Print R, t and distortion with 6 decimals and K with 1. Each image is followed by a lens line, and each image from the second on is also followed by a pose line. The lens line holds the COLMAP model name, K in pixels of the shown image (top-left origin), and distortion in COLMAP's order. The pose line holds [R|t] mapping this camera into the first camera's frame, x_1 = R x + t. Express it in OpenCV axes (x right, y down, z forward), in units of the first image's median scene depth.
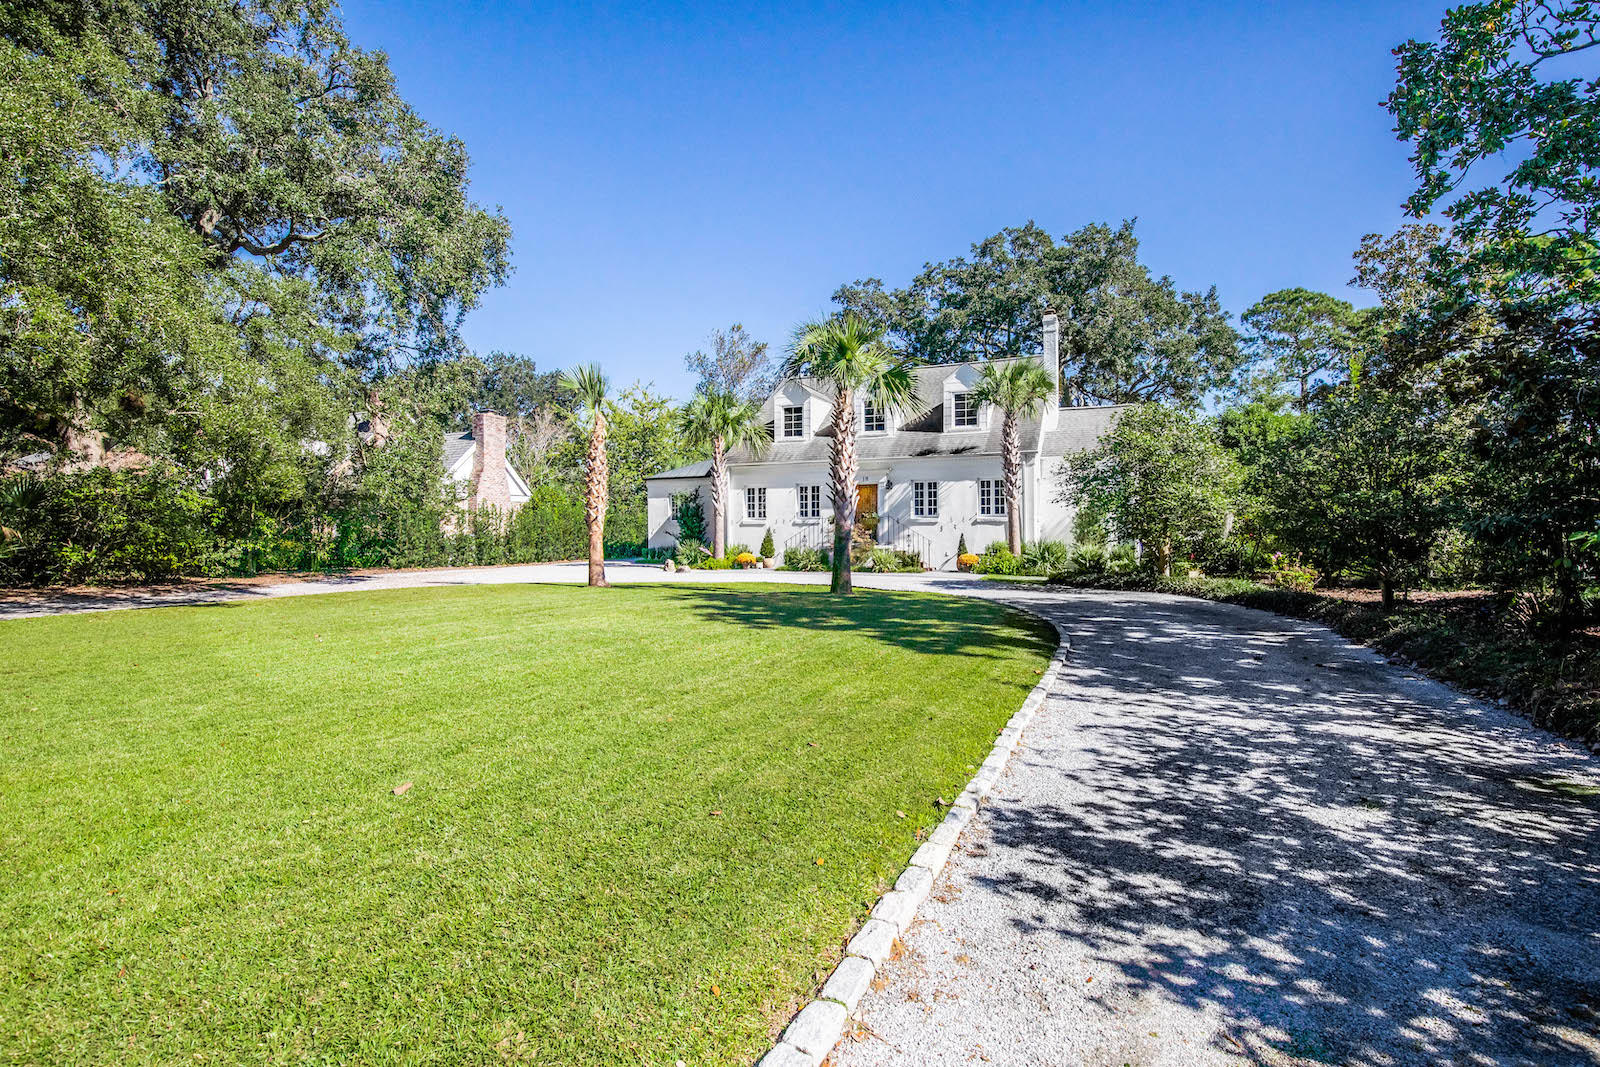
lens RADIAL K [[723.5, 0, 797.0], [0, 723.5, 534.7], [0, 0, 1]] dist [-0.008292, -0.001469]
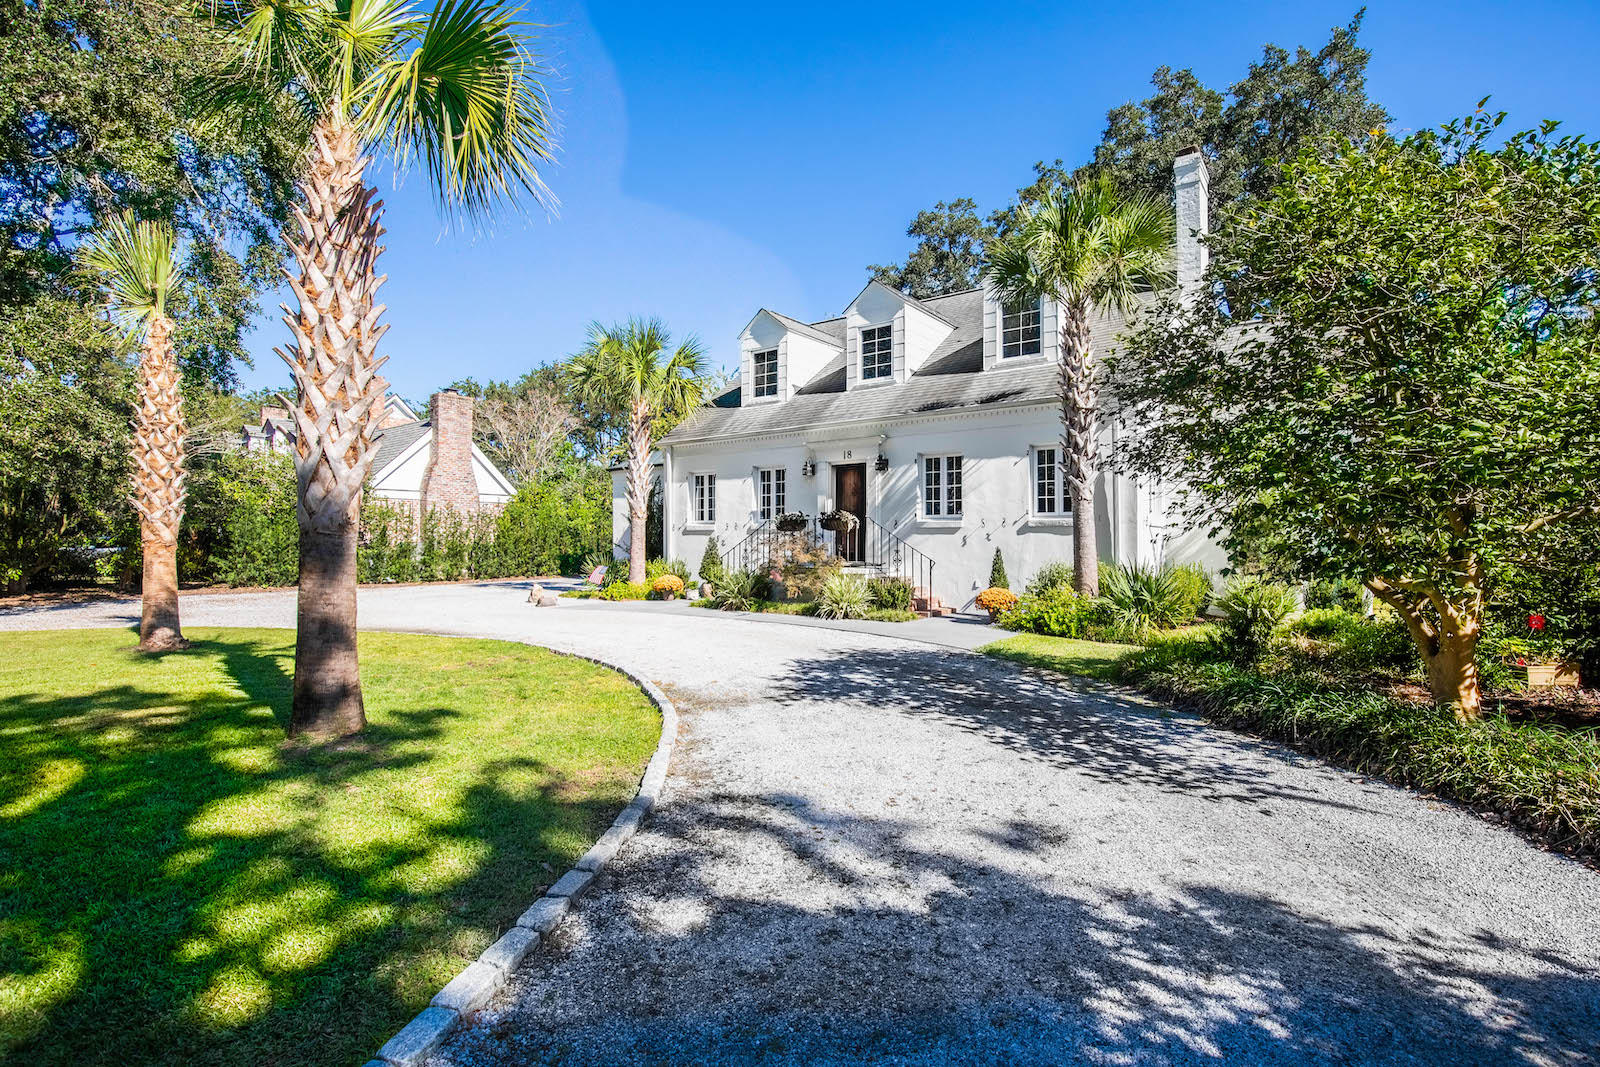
lens RADIAL K [[723.5, 0, 809.6], [0, 723.5, 535.9], [0, 0, 1]] dist [-0.008292, -0.001469]
pose [[0.975242, 0.002828, -0.221122, 0.198321], [-0.004230, 0.999974, -0.005865, -0.006657], [0.221100, 0.006655, 0.975228, 0.414608]]
